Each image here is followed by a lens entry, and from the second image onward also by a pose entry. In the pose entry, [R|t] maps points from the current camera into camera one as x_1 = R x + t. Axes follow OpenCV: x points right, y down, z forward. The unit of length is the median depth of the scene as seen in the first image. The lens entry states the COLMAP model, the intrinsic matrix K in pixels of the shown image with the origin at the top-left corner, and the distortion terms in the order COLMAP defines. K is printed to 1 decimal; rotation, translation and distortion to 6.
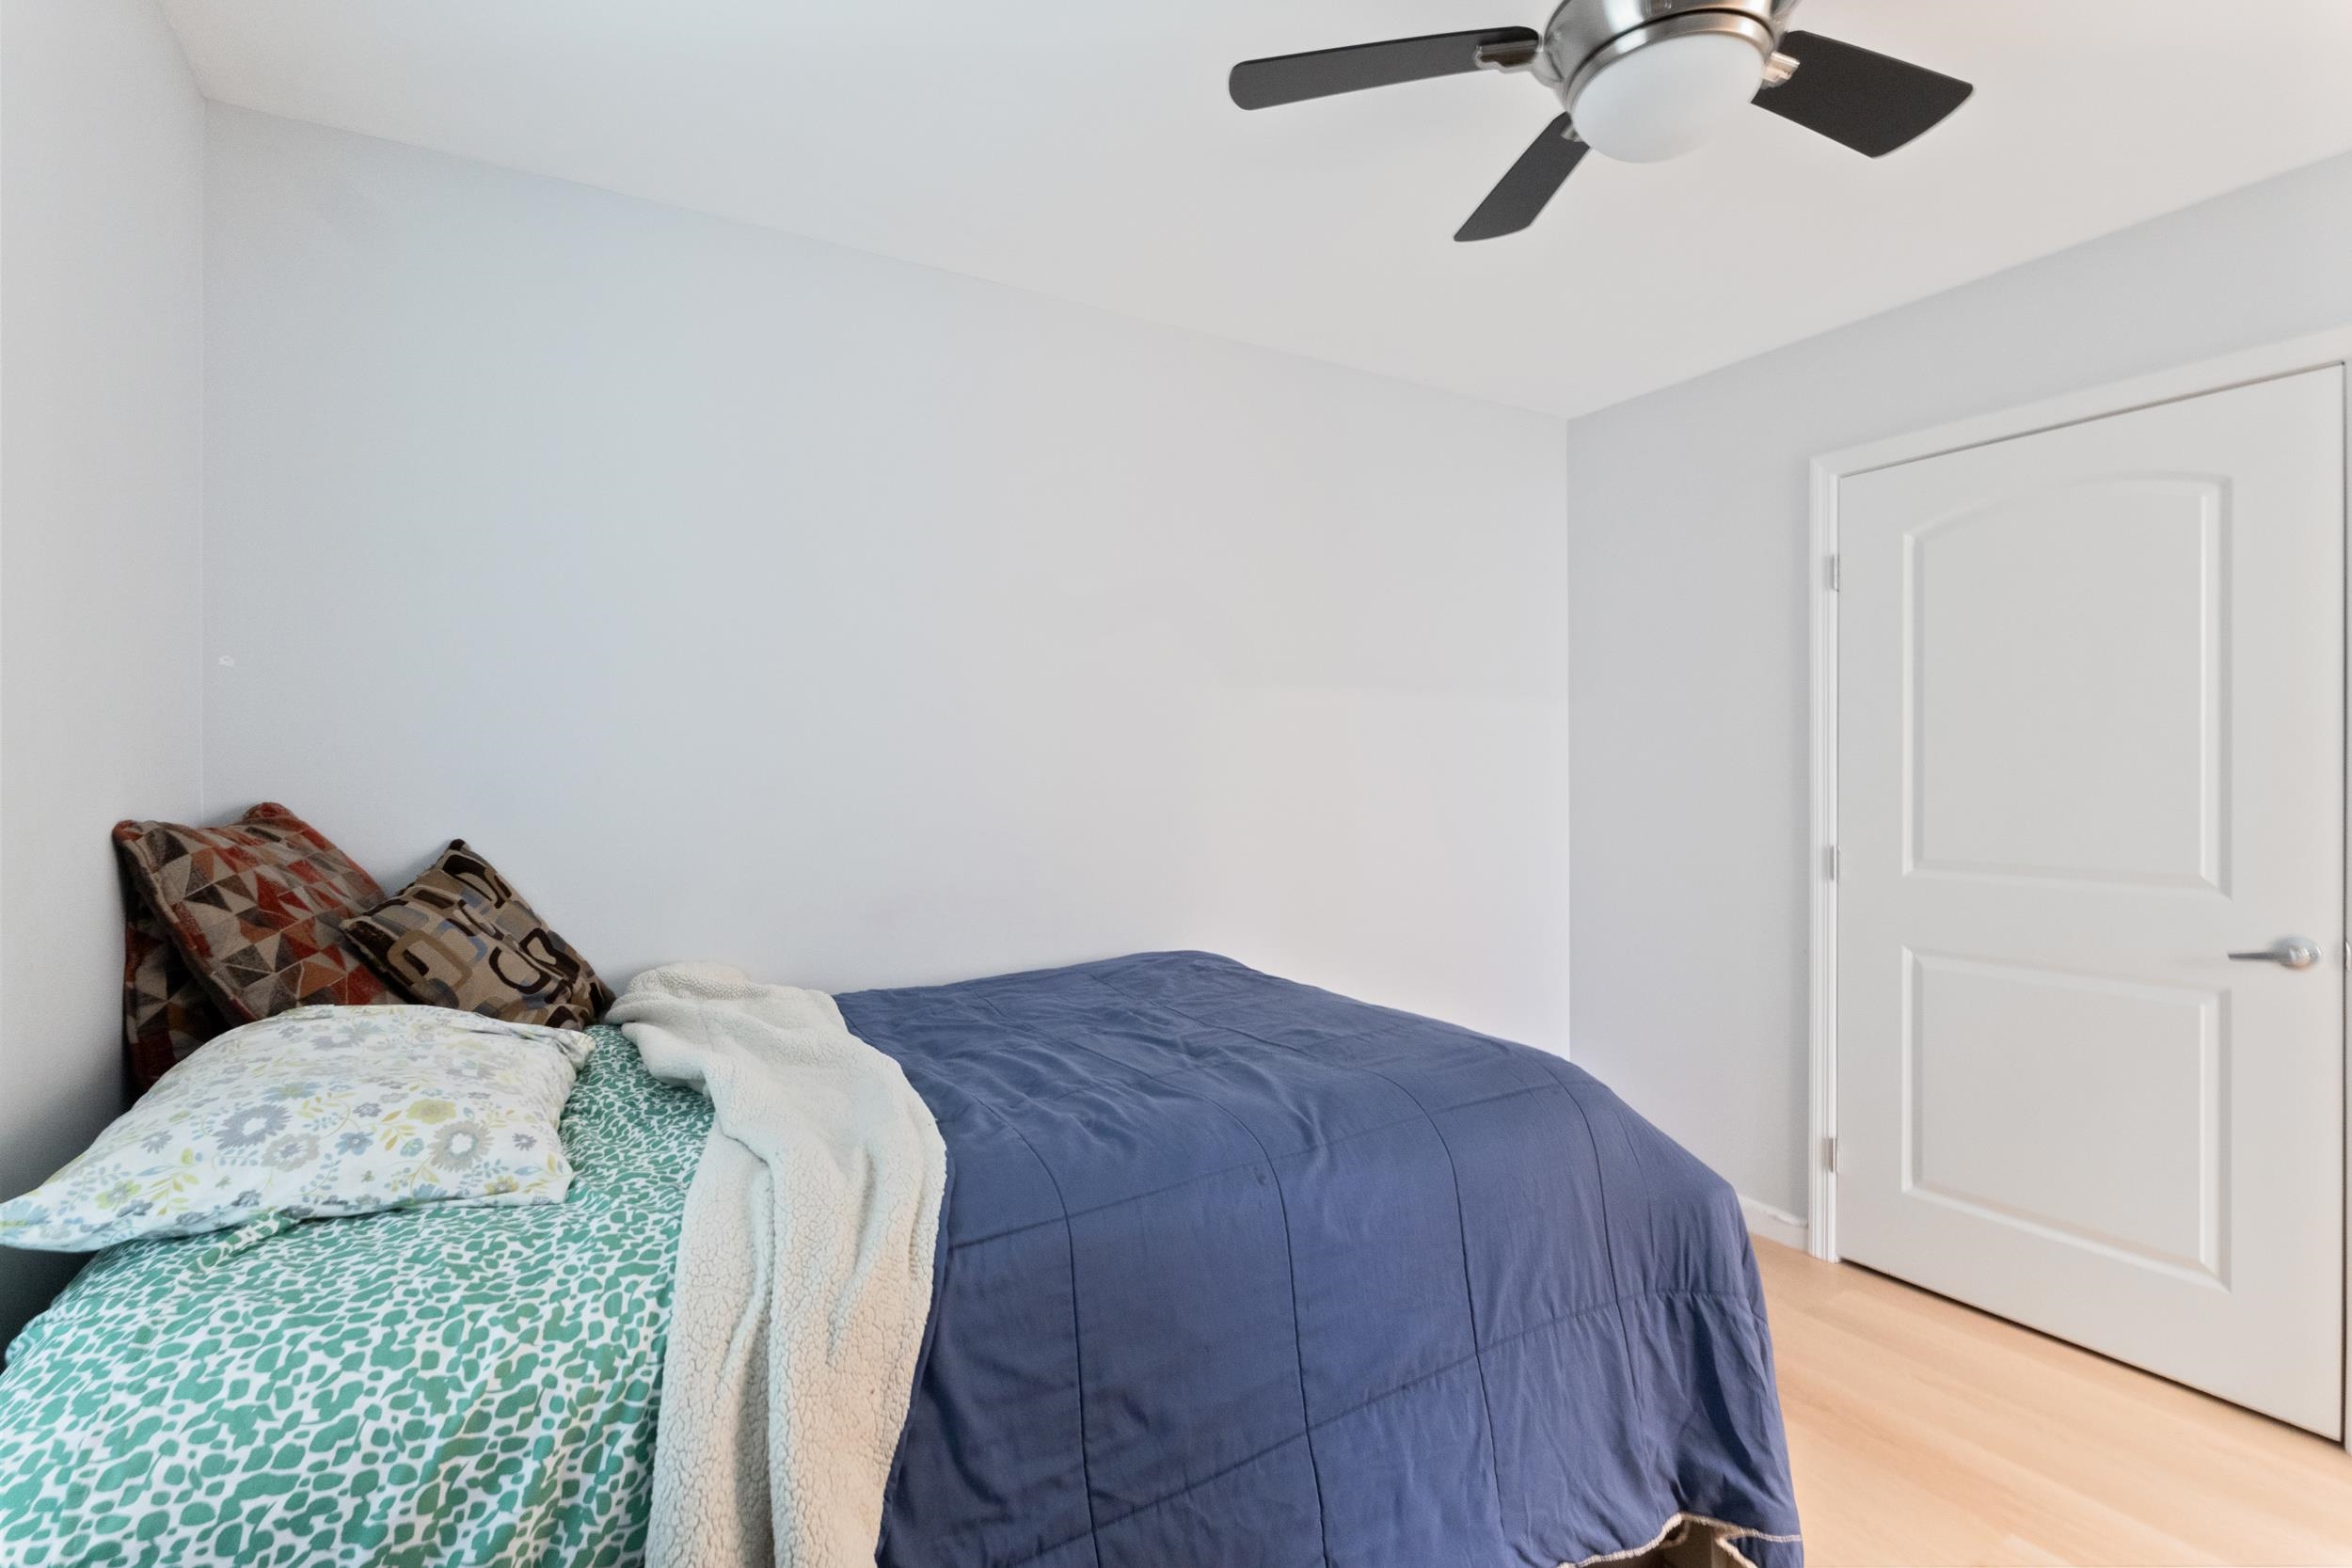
lens RADIAL K [[1095.1, 0, 1170.8], [0, 1095.1, 780.8], [0, 0, 1]] dist [-0.002011, 0.003422]
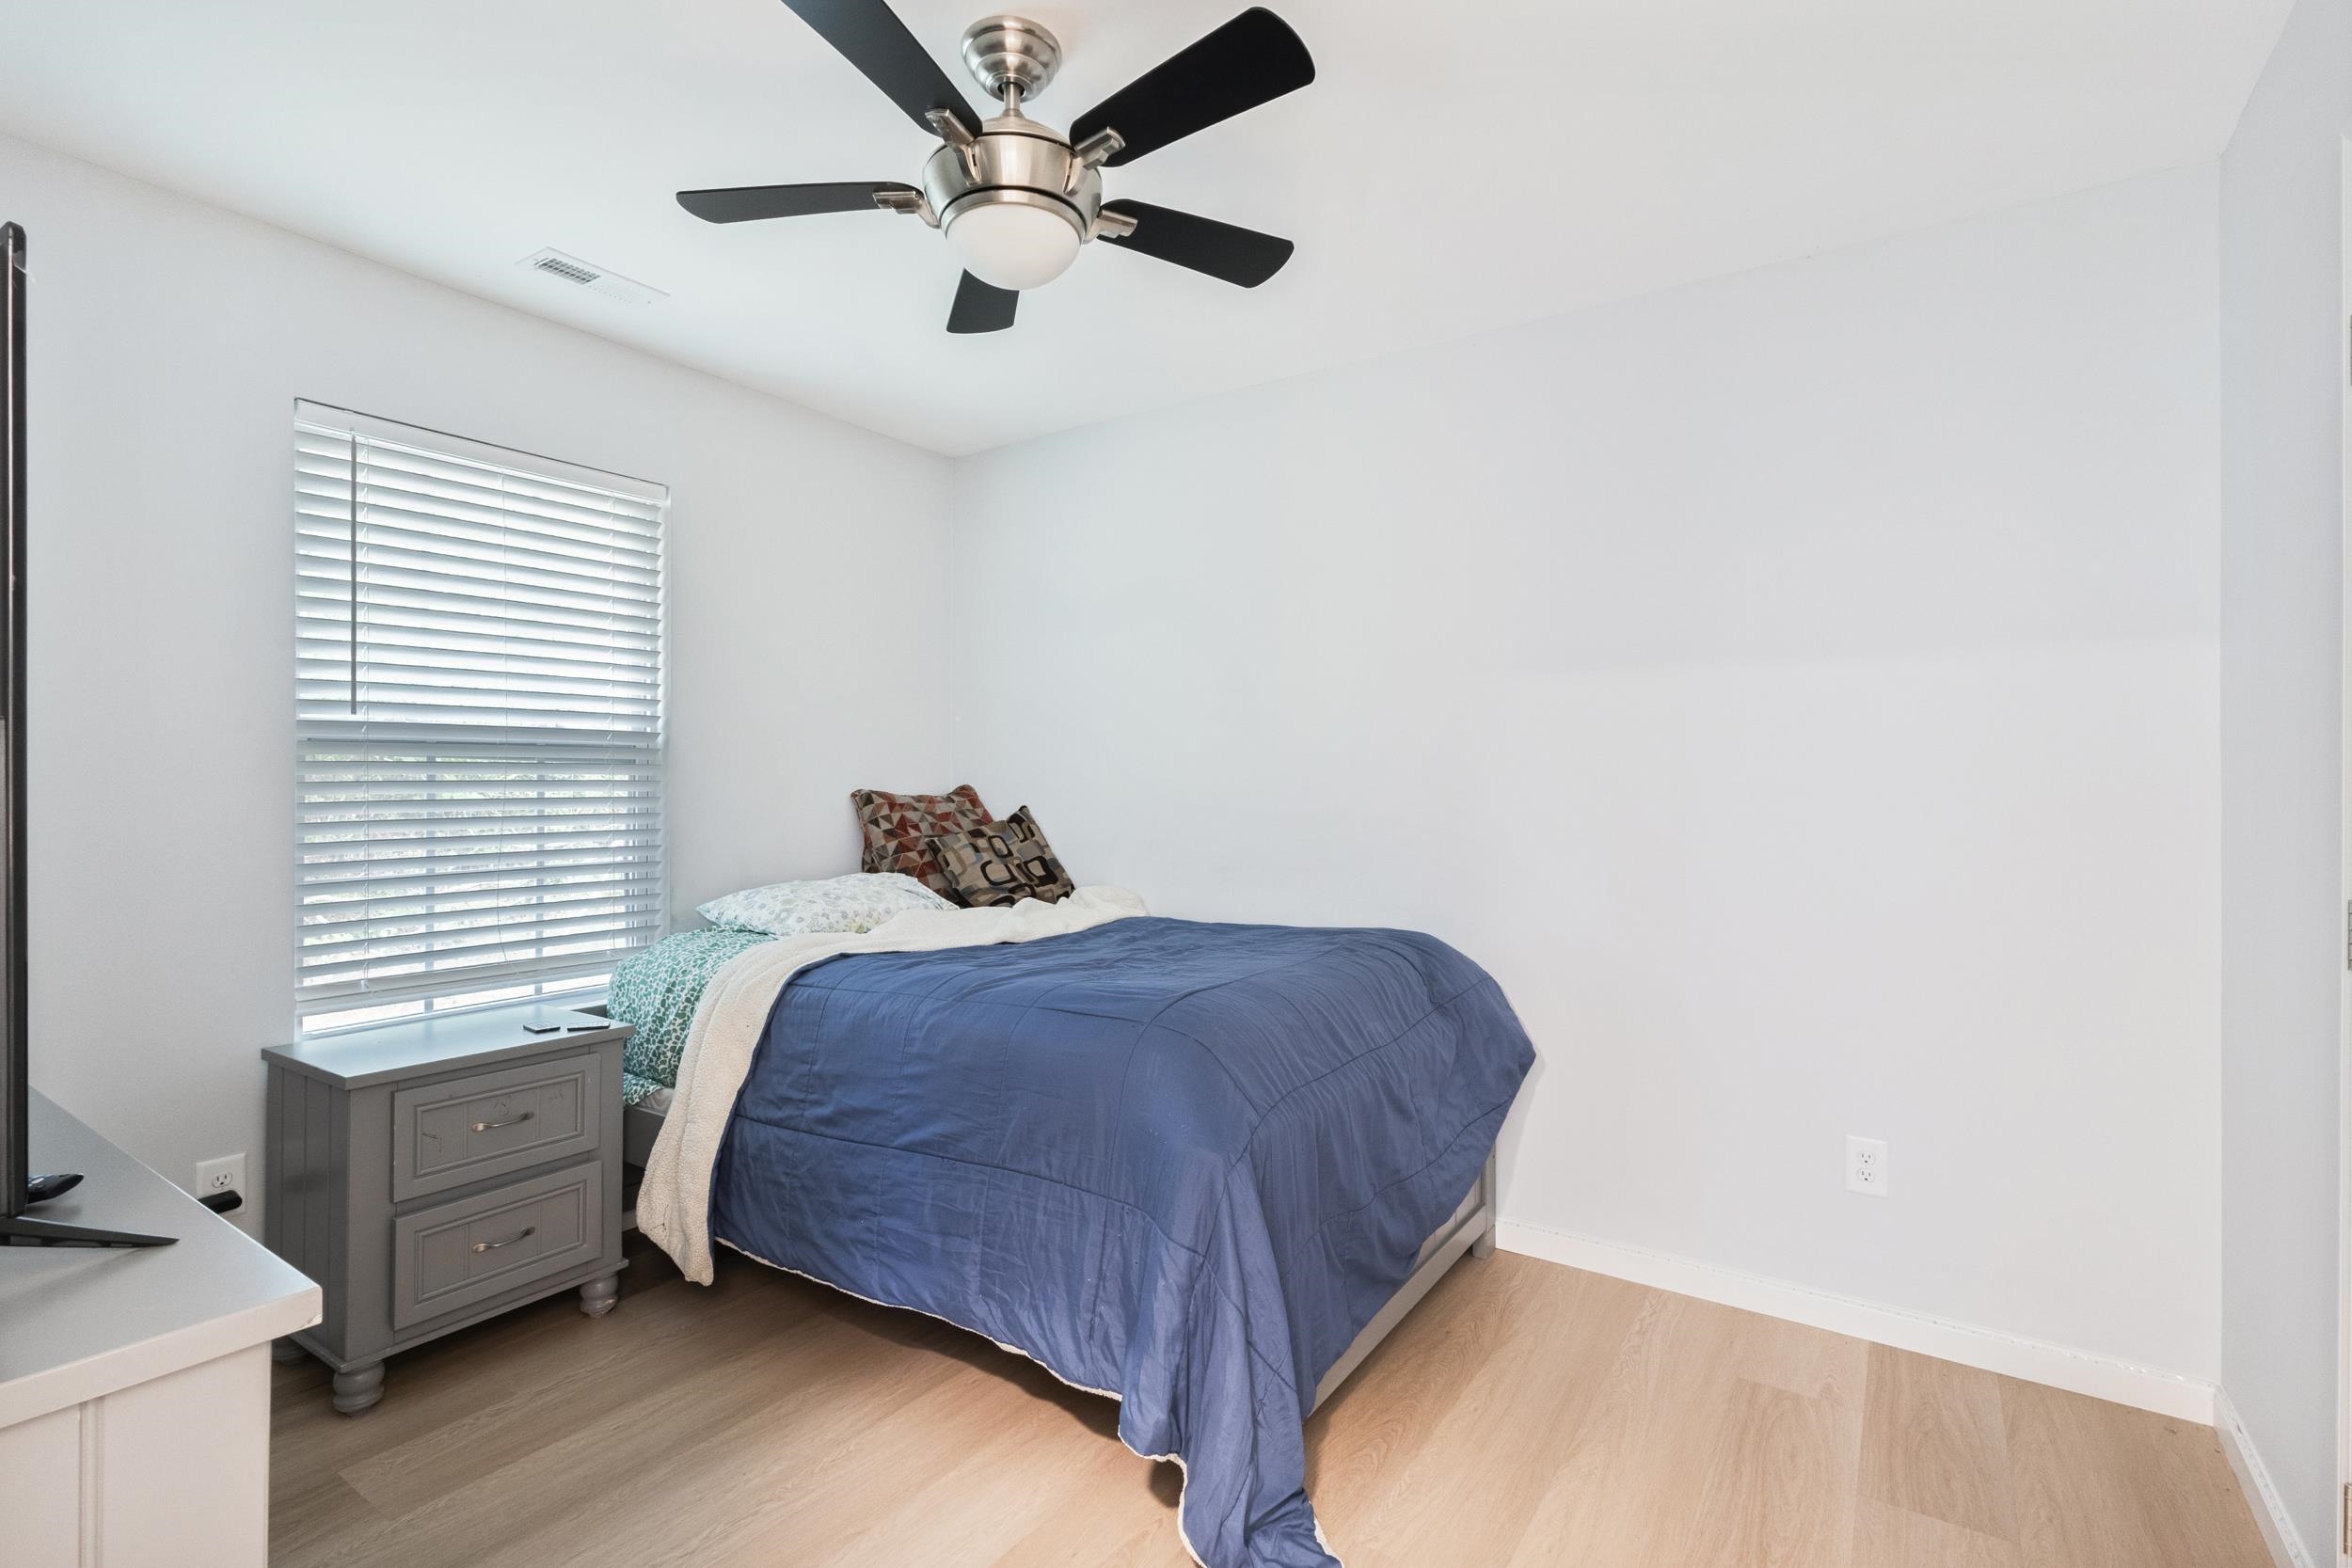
lens RADIAL K [[1095.1, 0, 1166.5], [0, 1095.1, 779.9], [0, 0, 1]] dist [-0.002011, 0.003422]
pose [[0.419717, 0.001935, -0.907653, 1.490844], [-0.006810, 0.999976, -0.001017, 0.011094], [0.907629, 0.006608, 0.419720, 0.544930]]
